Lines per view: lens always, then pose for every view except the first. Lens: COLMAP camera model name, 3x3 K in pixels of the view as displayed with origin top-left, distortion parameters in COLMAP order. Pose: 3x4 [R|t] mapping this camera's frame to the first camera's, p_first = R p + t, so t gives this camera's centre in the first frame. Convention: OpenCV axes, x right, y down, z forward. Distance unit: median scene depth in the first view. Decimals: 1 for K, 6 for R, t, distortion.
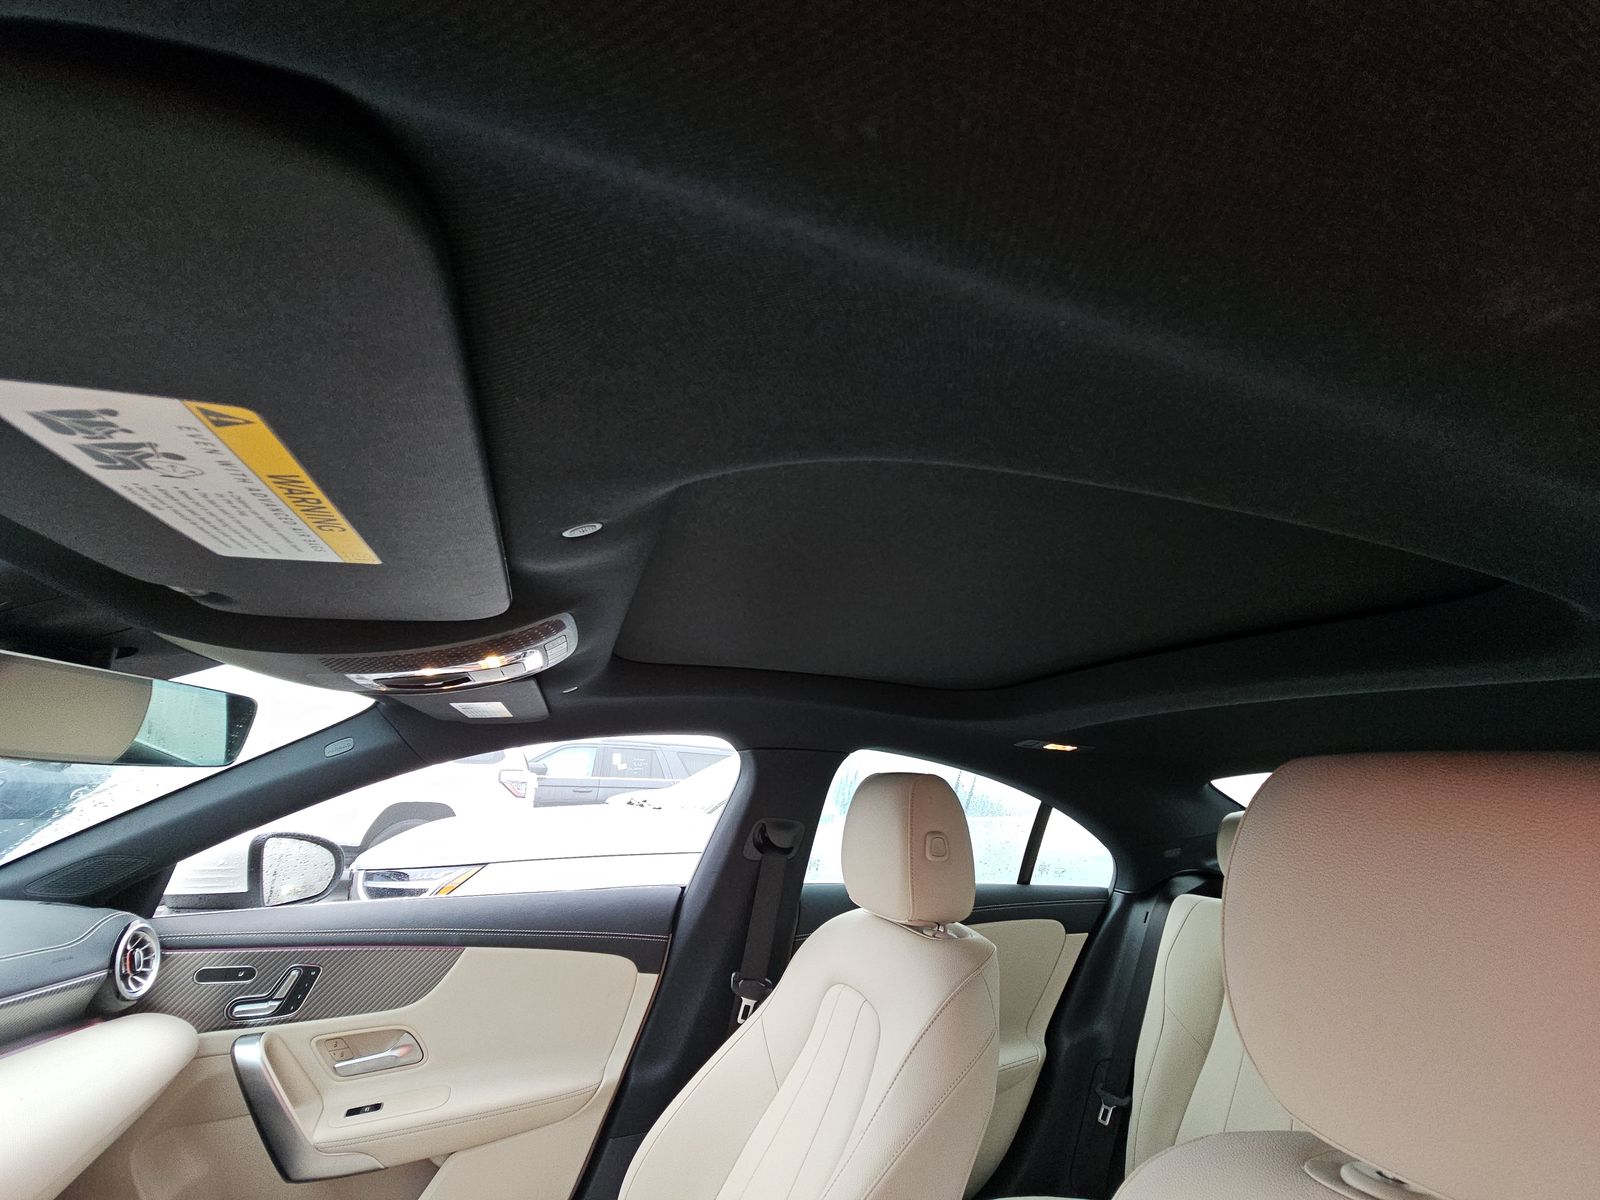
lens RADIAL K [[641.3, 0, 801.0], [0, 641.3, 594.2], [0, 0, 1]] dist [0.017610, -0.011230]
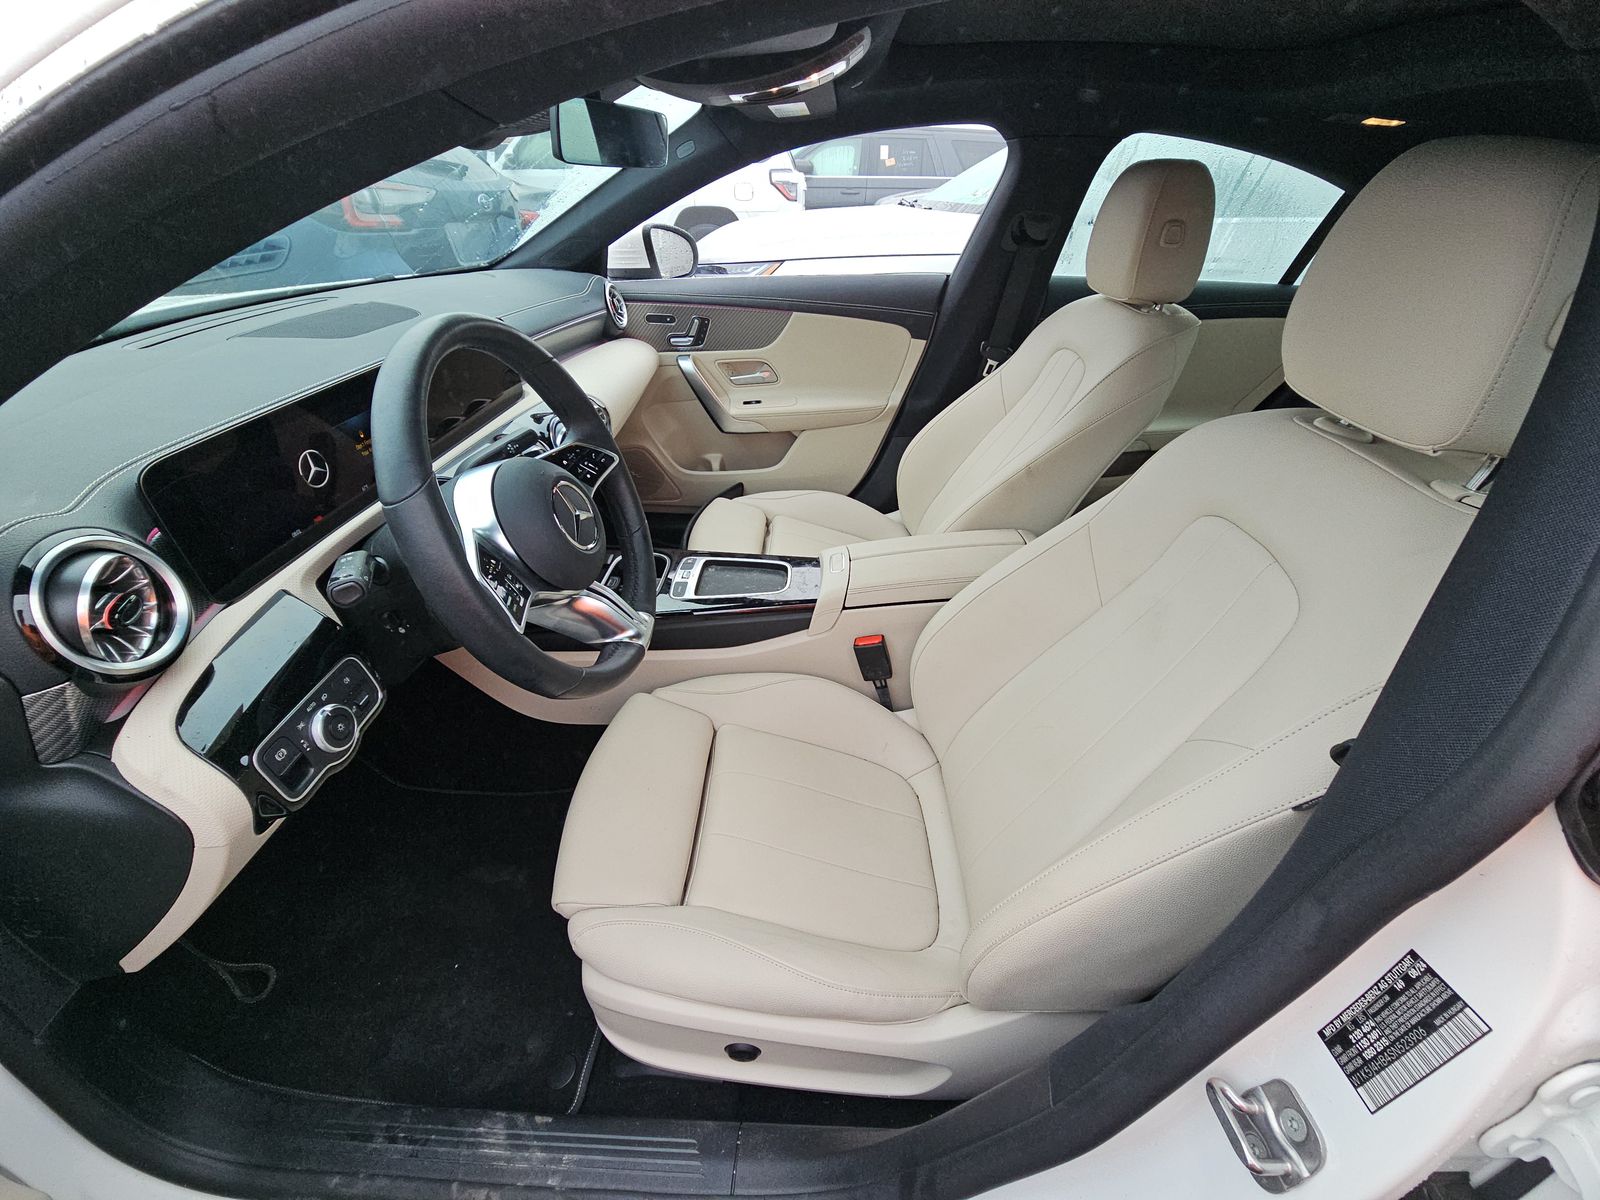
lens RADIAL K [[641.3, 0, 801.0], [0, 641.3, 594.2], [0, 0, 1]] dist [0.017610, -0.011230]
pose [[0.930440, 0.183354, -0.317273, 0.061586], [0.118740, 0.668246, 0.734403, -0.077780], [0.346672, -0.720991, 0.599992, -0.292678]]
